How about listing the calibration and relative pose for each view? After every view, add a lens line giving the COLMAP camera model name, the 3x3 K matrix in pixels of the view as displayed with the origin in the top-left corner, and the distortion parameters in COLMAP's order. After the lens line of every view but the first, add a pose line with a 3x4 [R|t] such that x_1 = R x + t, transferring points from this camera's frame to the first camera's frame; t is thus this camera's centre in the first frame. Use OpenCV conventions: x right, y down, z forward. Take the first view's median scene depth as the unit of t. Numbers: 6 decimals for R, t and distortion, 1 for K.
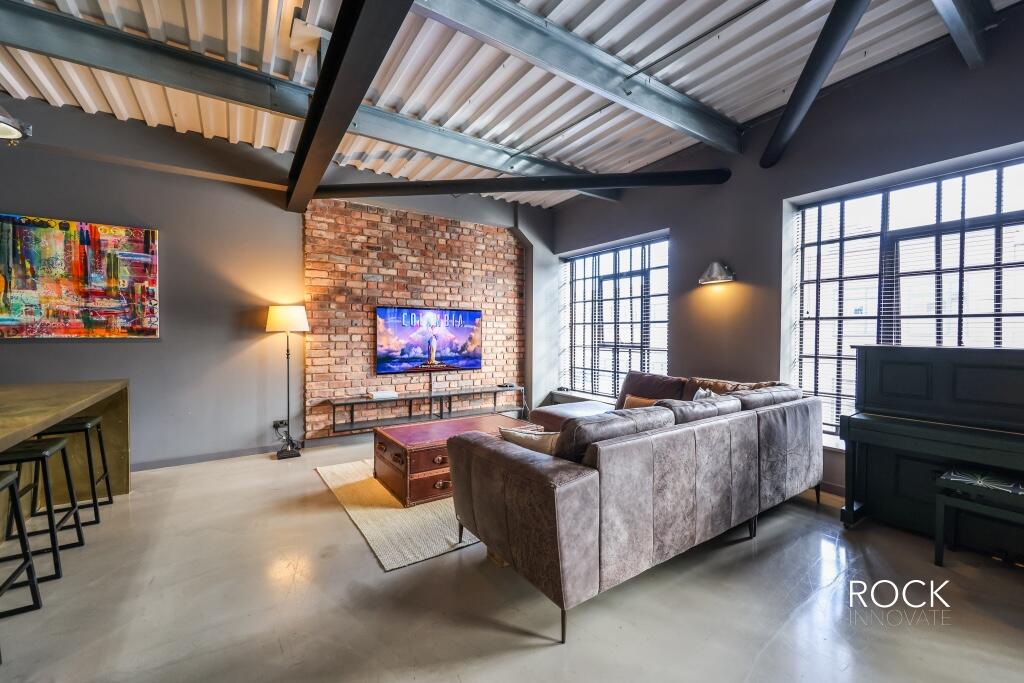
lens RADIAL K [[407.7, 0, 505.7], [0, 407.7, 339.3], [0, 0, 1]] dist [-0.000027, -0.000055]
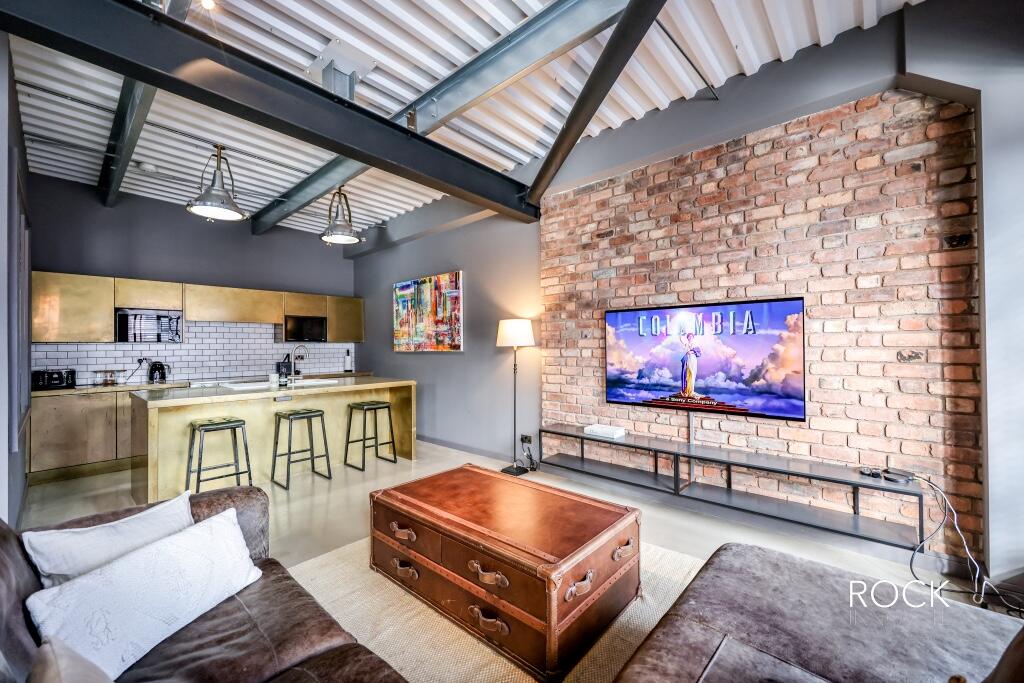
lens RADIAL K [[407.7, 0, 506.9], [0, 407.7, 342.2], [0, 0, 1]] dist [-0.000027, -0.000055]
pose [[0.247331, -0.015968, -0.968800, 0.369311], [-0.007456, 0.999803, -0.018382, -0.008735], [0.968902, 0.011770, 0.247163, 0.650829]]
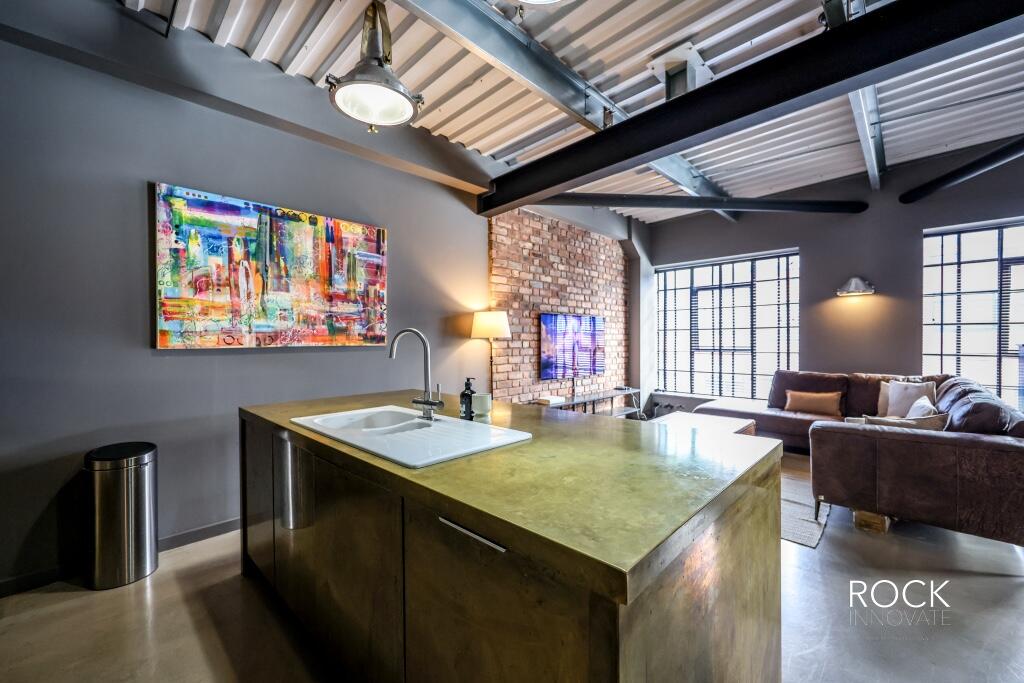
lens RADIAL K [[407.7, 0, 508.6], [0, 407.7, 340.8], [0, 0, 1]] dist [-0.000027, -0.000055]
pose [[0.977435, -0.008621, 0.211062, -0.618699], [0.011787, 0.999836, -0.013746, 0.001063], [-0.210909, 0.015923, 0.977376, 0.032276]]
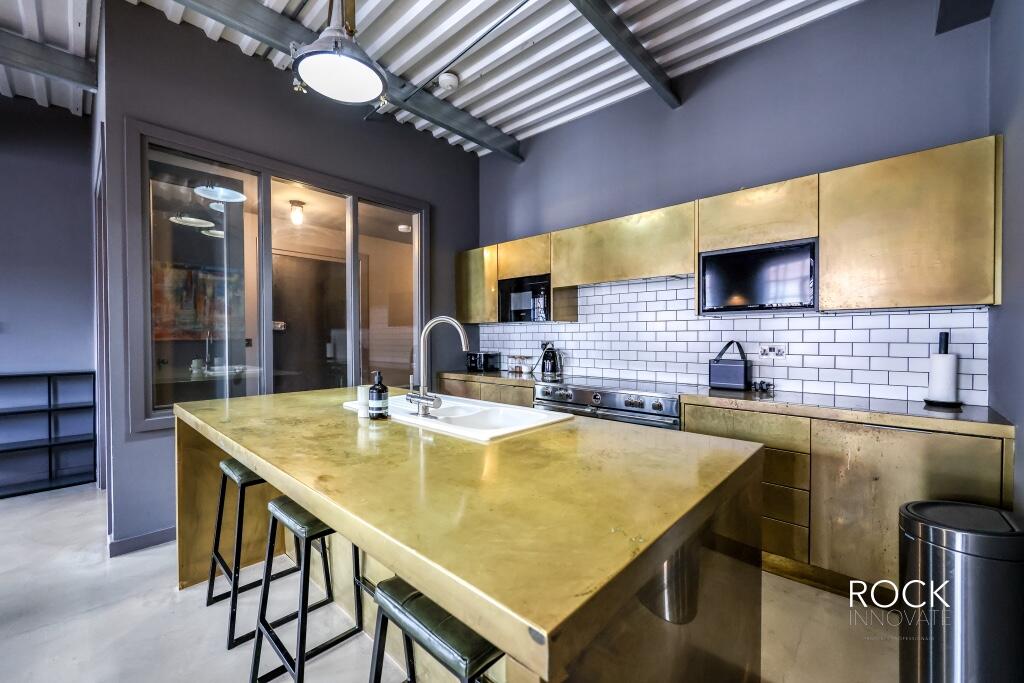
lens RADIAL K [[407.7, 0, 510.4], [0, 407.7, 339.9], [0, 0, 1]] dist [-0.000027, -0.000055]
pose [[-0.969479, -0.000267, -0.245176, -0.594143], [-0.006752, 0.999649, 0.025611, -0.005466], [0.245083, 0.026485, -0.969140, 0.762434]]
